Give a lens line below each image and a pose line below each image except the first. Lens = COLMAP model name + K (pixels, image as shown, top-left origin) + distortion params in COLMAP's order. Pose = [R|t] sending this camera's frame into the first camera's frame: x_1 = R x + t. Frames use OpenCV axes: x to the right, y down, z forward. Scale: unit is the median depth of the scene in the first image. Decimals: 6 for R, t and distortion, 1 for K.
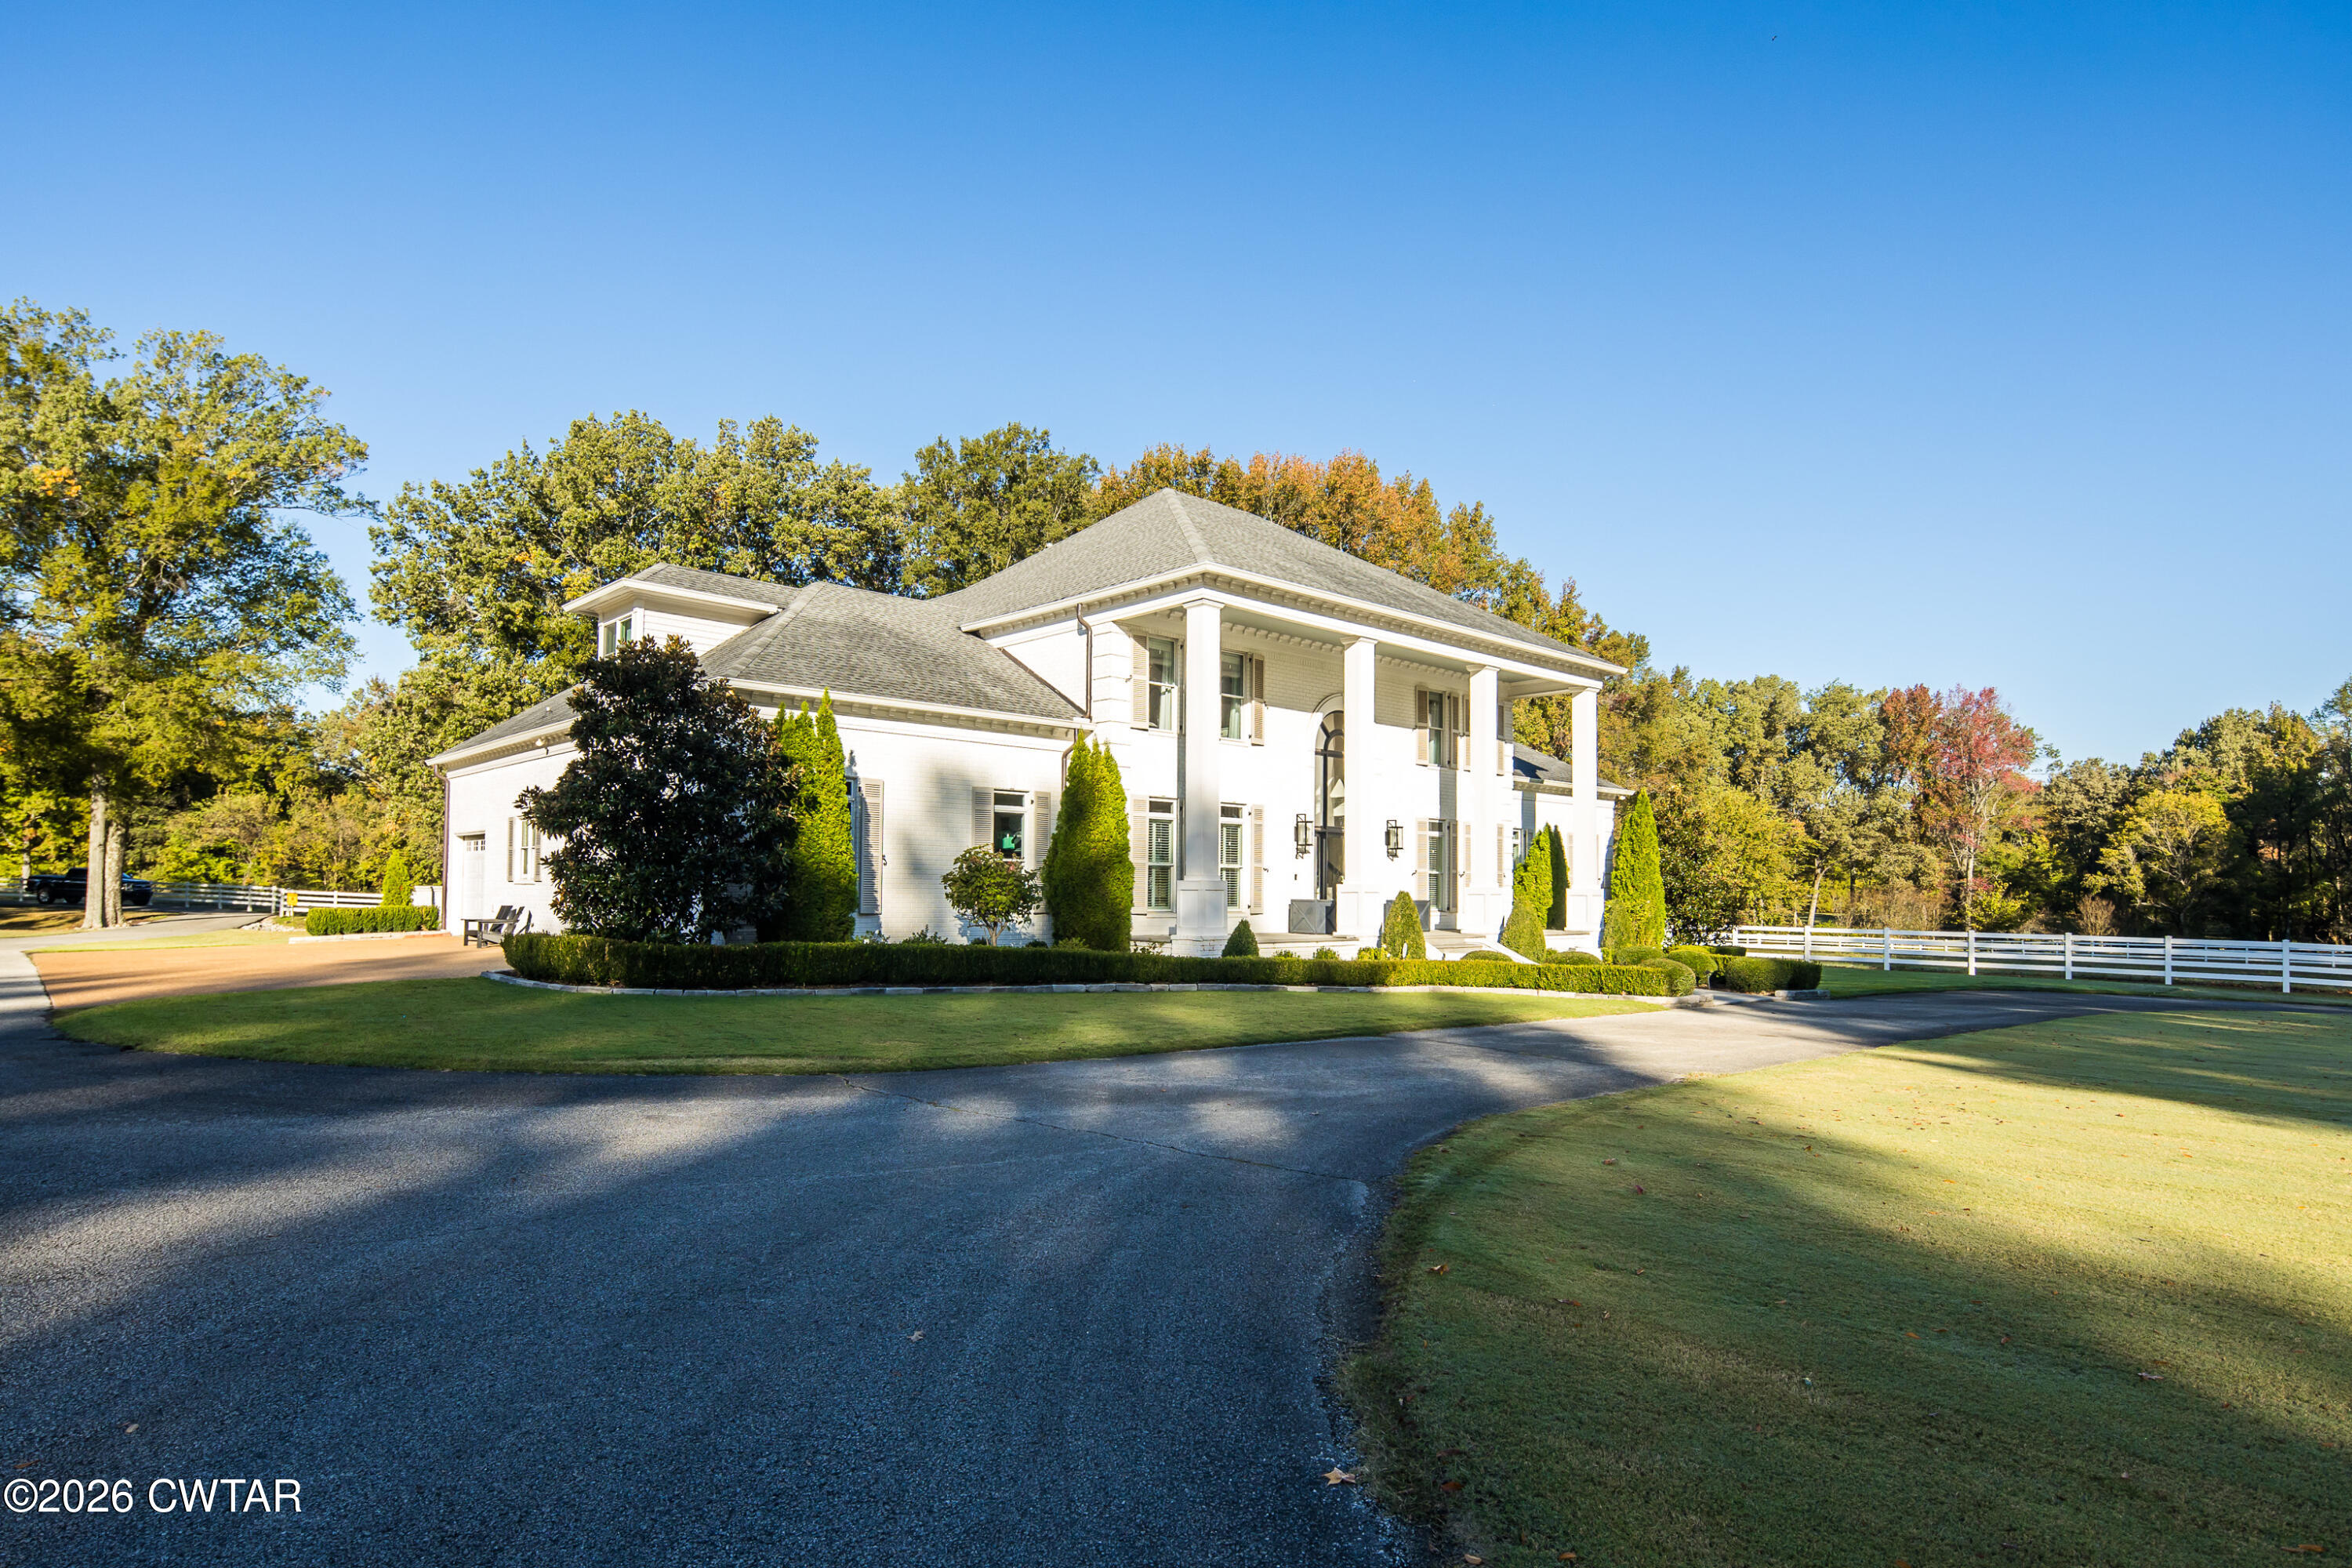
lens RADIAL K [[1228.3, 0, 1174.5], [0, 1228.3, 840.9], [0, 0, 1]] dist [0.002920, 0.000970]
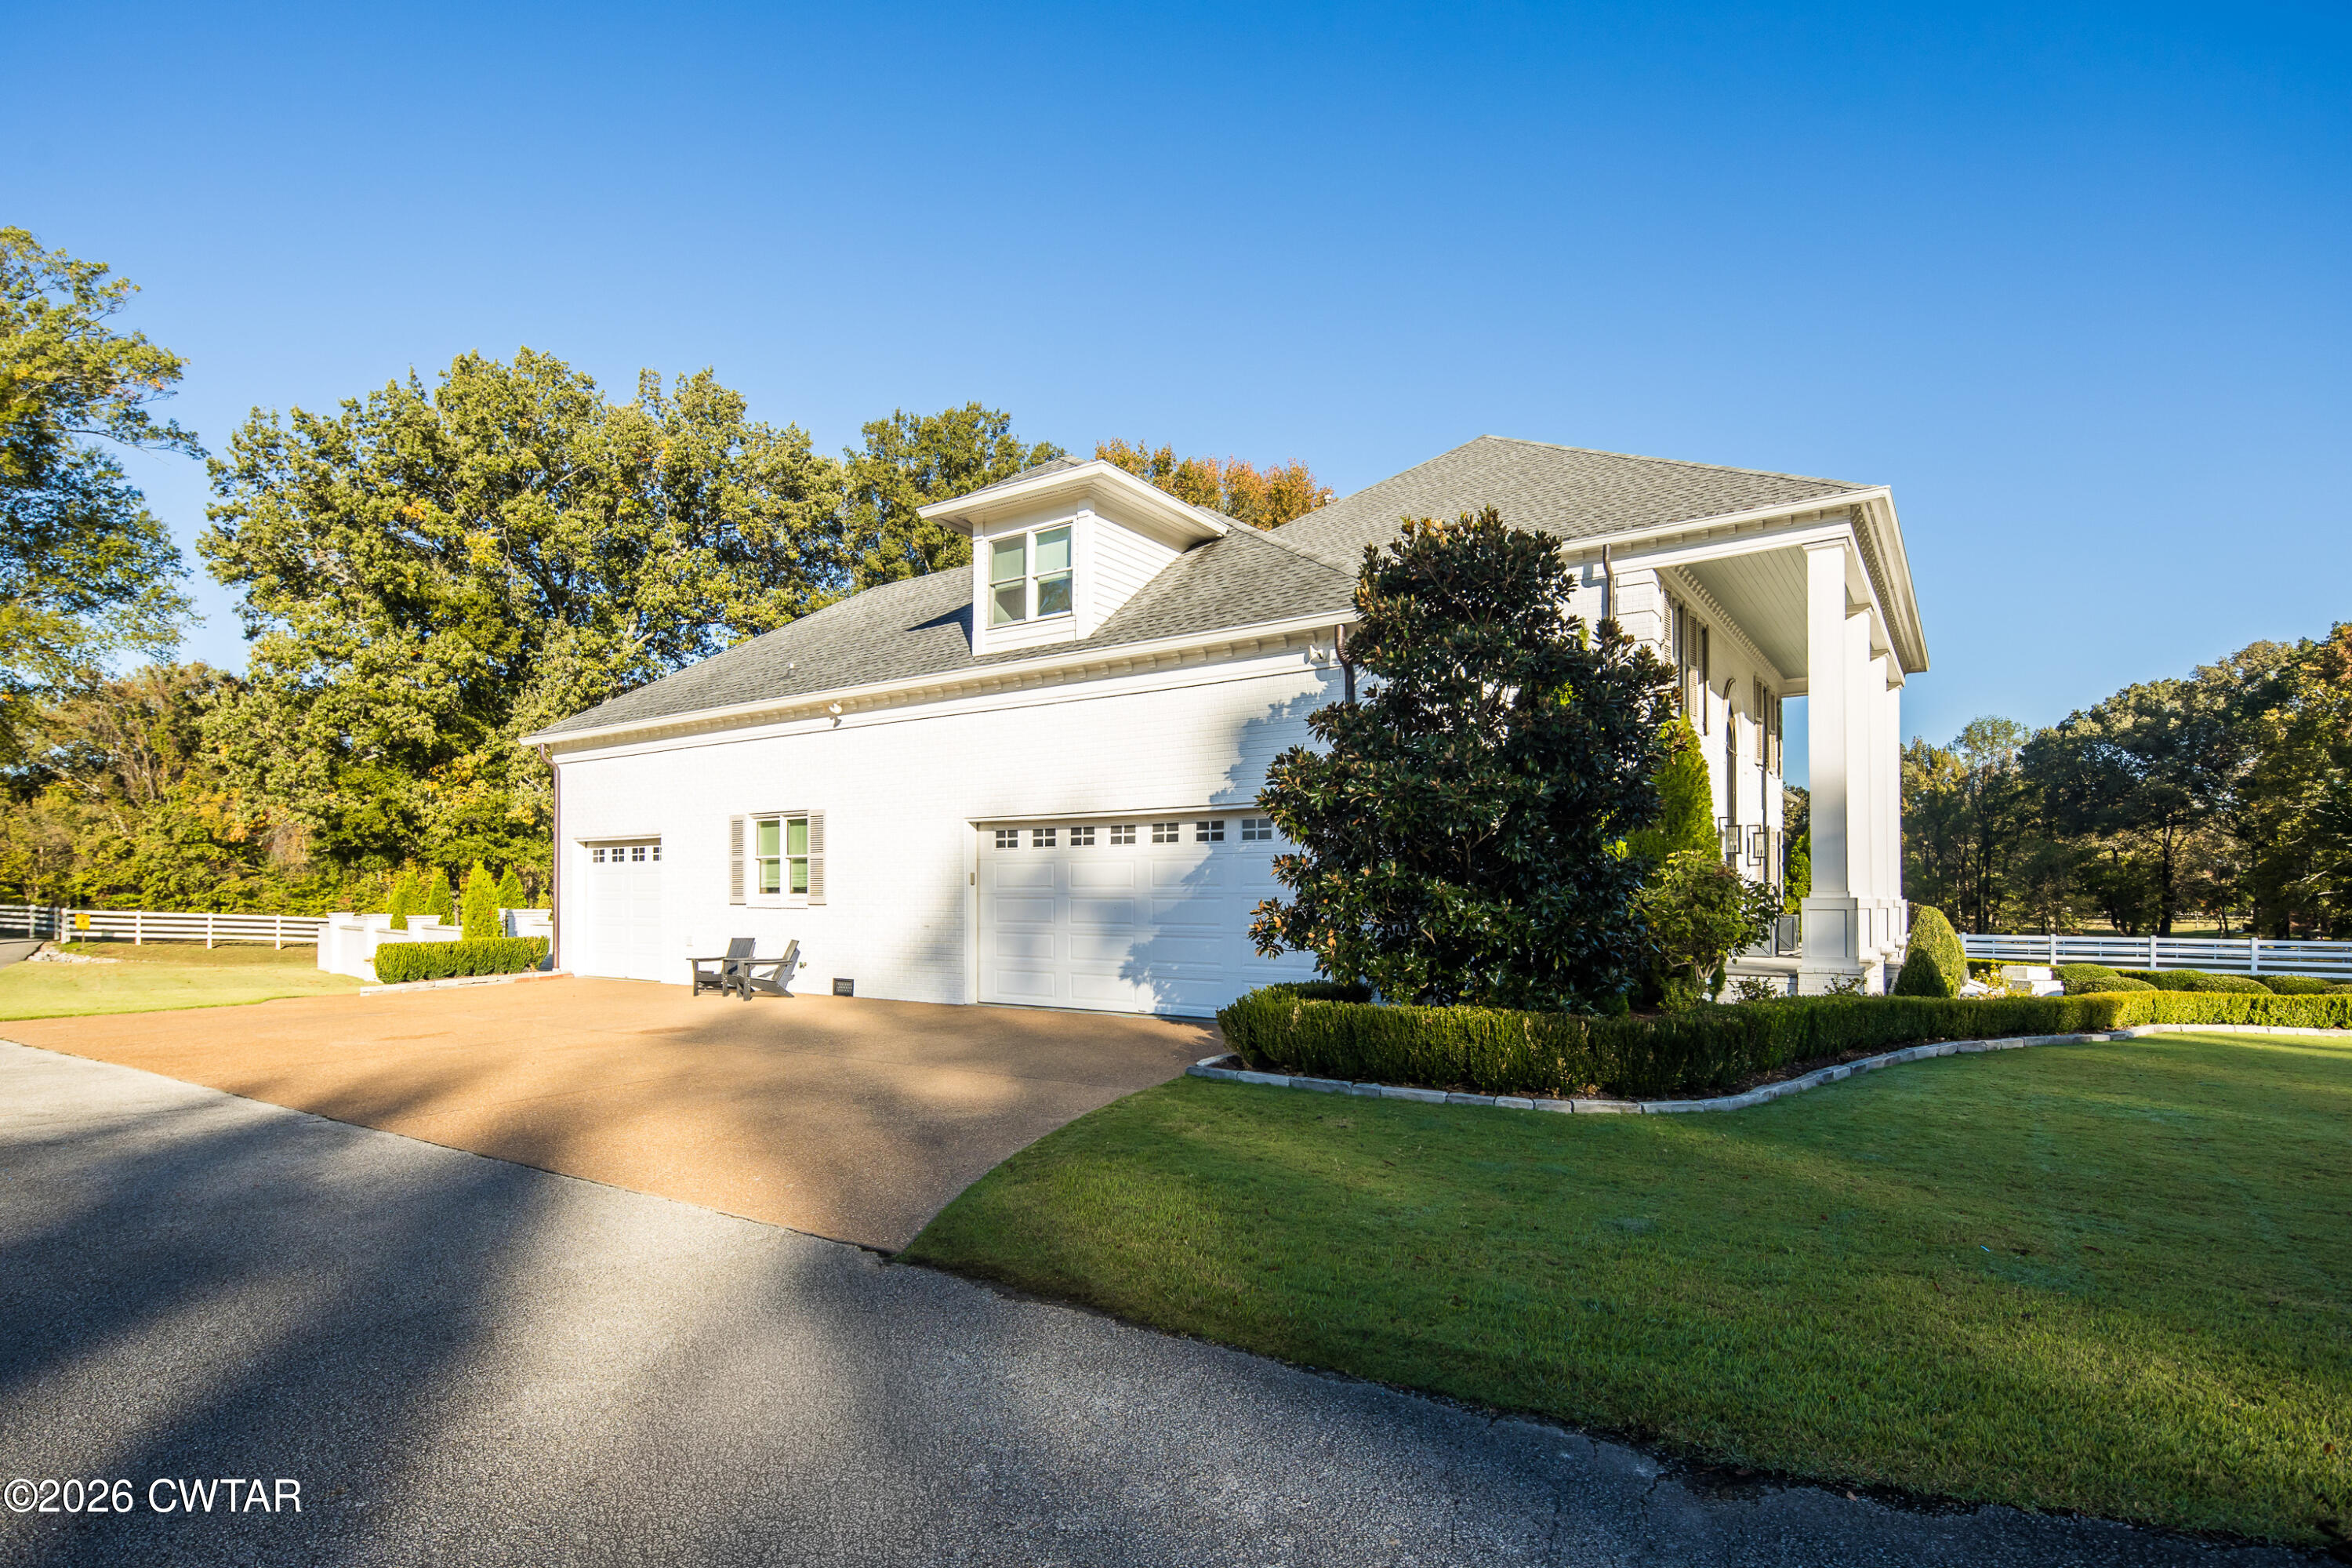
lens RADIAL K [[1137.9, 0, 1176.4], [0, 1137.9, 883.1], [0, 0, 1]] dist [0.001822, -0.000829]
pose [[0.977875, -0.005433, 0.209118, -0.186380], [-0.000489, 0.999601, 0.028255, 0.000849], [-0.209188, -0.027732, 0.977482, 0.127404]]
